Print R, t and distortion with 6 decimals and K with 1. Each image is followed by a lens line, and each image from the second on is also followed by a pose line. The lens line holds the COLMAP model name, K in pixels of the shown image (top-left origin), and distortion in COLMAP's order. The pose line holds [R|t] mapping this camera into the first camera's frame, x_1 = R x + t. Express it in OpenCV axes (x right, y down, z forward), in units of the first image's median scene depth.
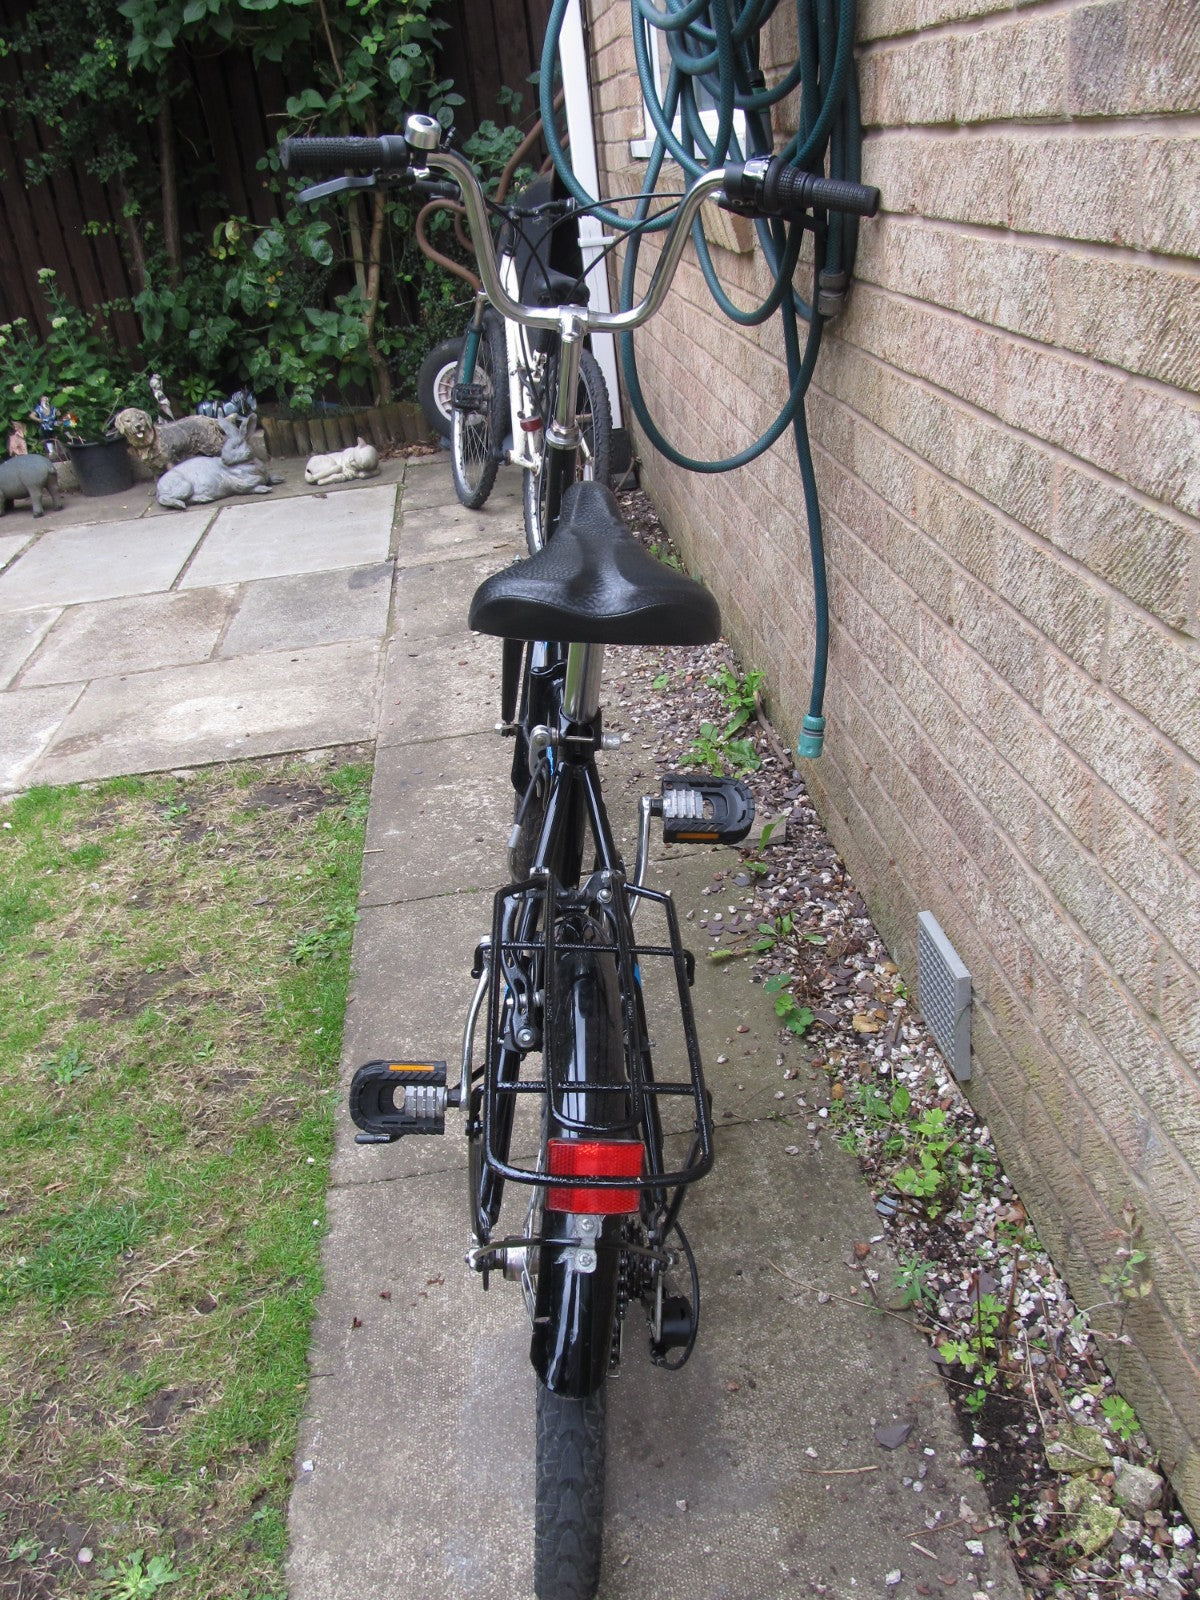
lens RADIAL K [[1327.2, 0, 598.8], [0, 1327.2, 801.4], [0, 0, 1]] dist [-0.063128, 0.026404]
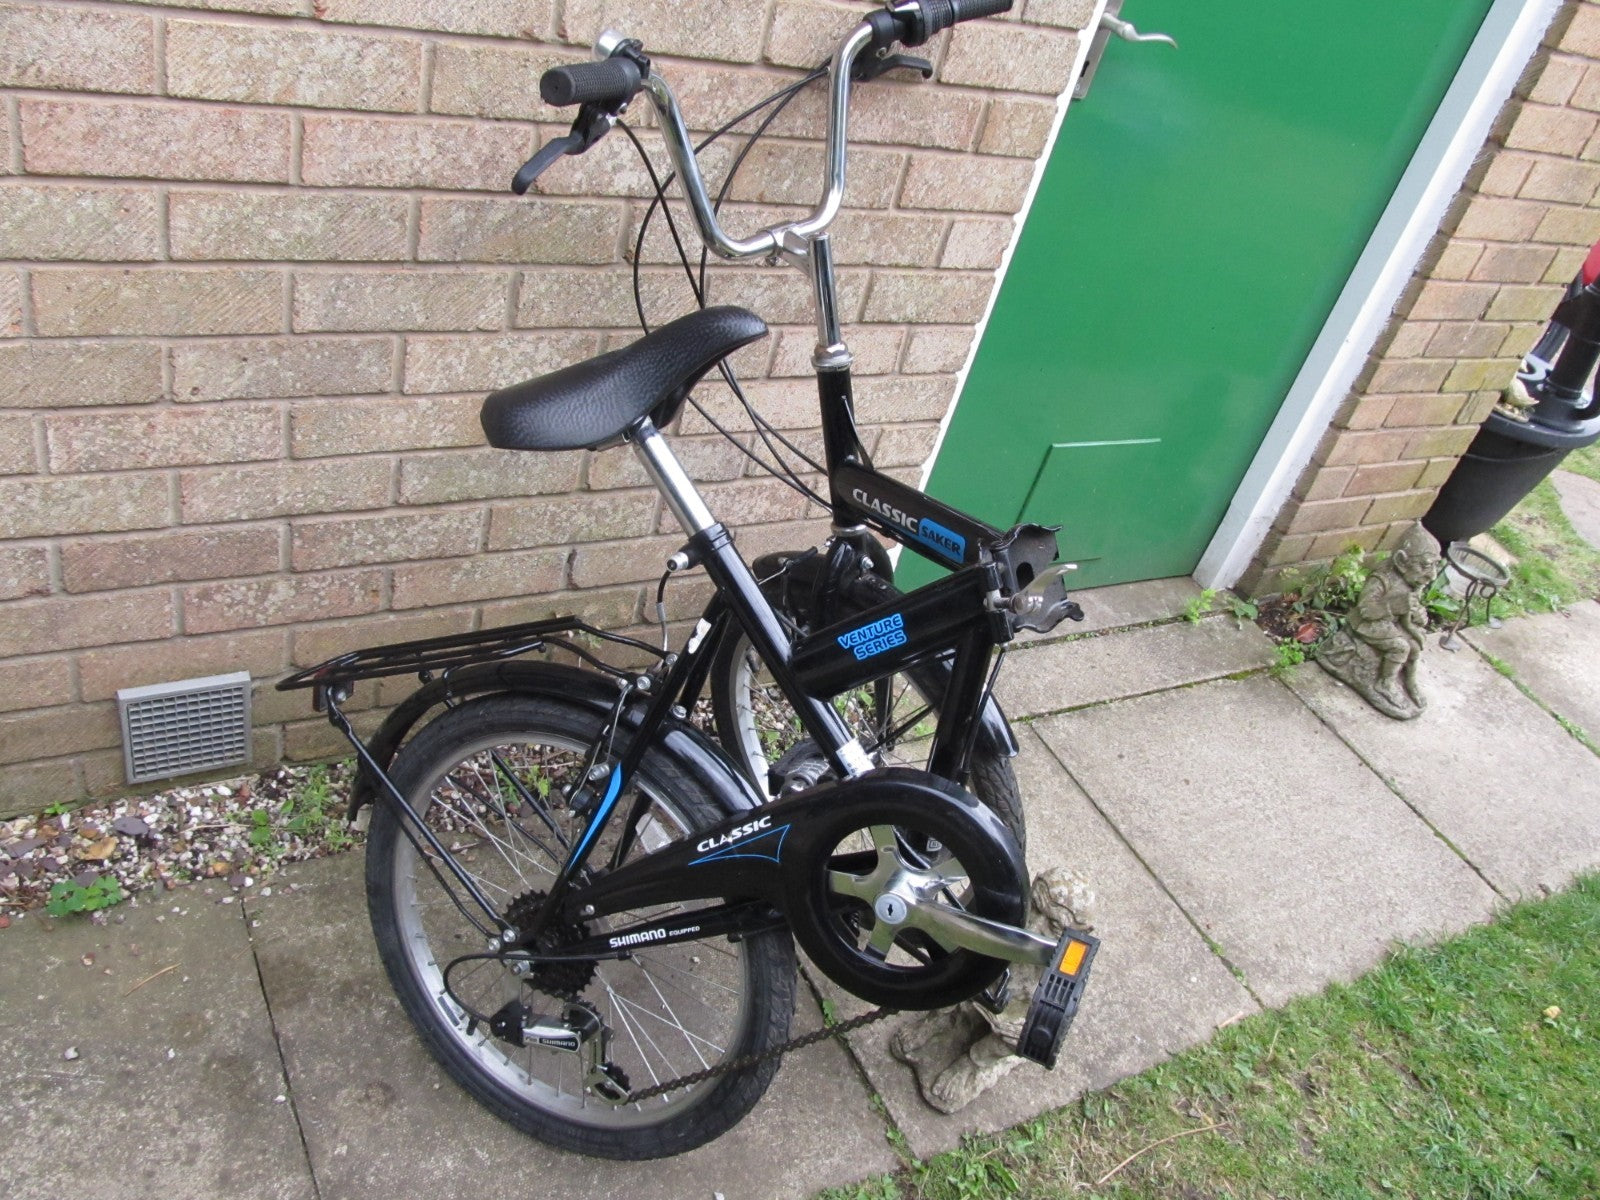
lens RADIAL K [[1327.2, 0, 803.7], [0, 1327.2, 598.1], [0, 0, 1]] dist [-0.063128, 0.026404]
pose [[-0.412108, -0.540372, 0.733598, -0.537778], [0.220602, 0.722015, 0.655766, -0.418476], [-0.884026, 0.432079, -0.178341, 0.611712]]
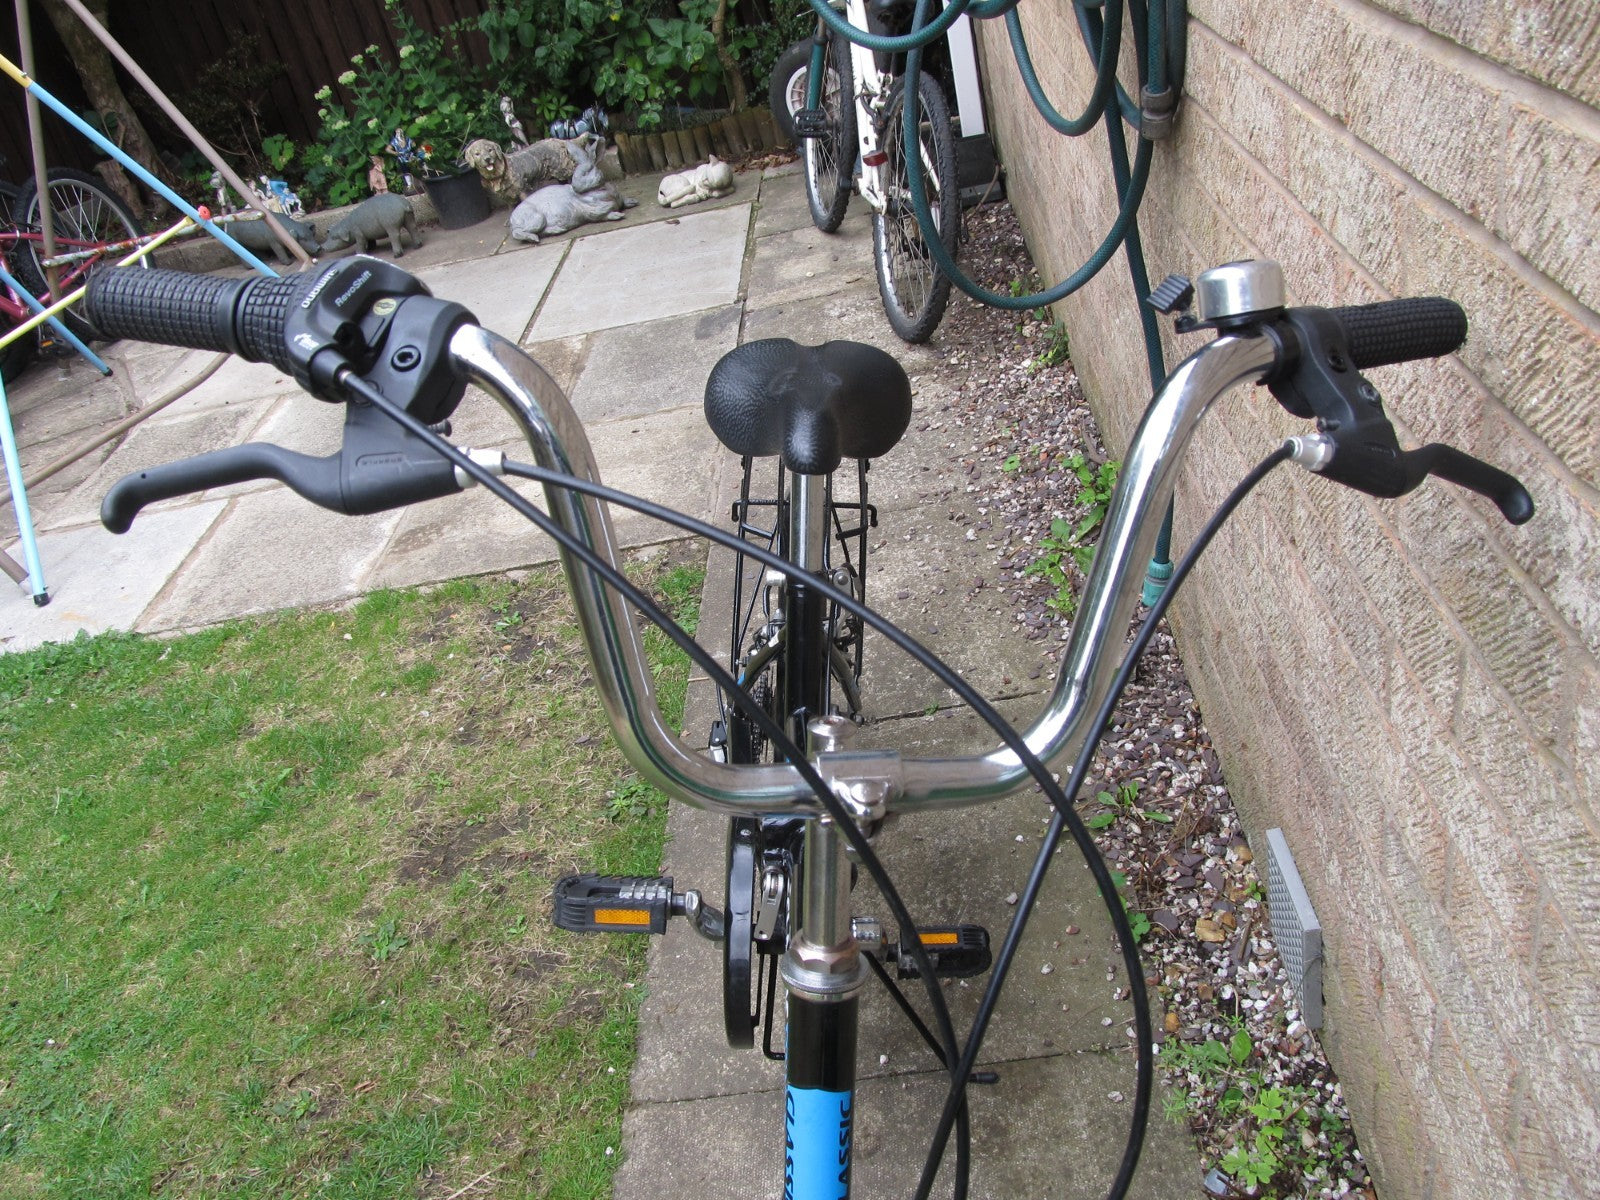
lens RADIAL K [[1327.2, 0, 797.8], [0, 1327.2, 597.8], [0, 0, 1]] dist [-0.063128, 0.026404]
pose [[0.987050, -0.017398, -0.159469, 0.067362], [0.035177, 0.993381, 0.109351, -0.152734], [0.156511, -0.113544, 0.981128, 0.100914]]
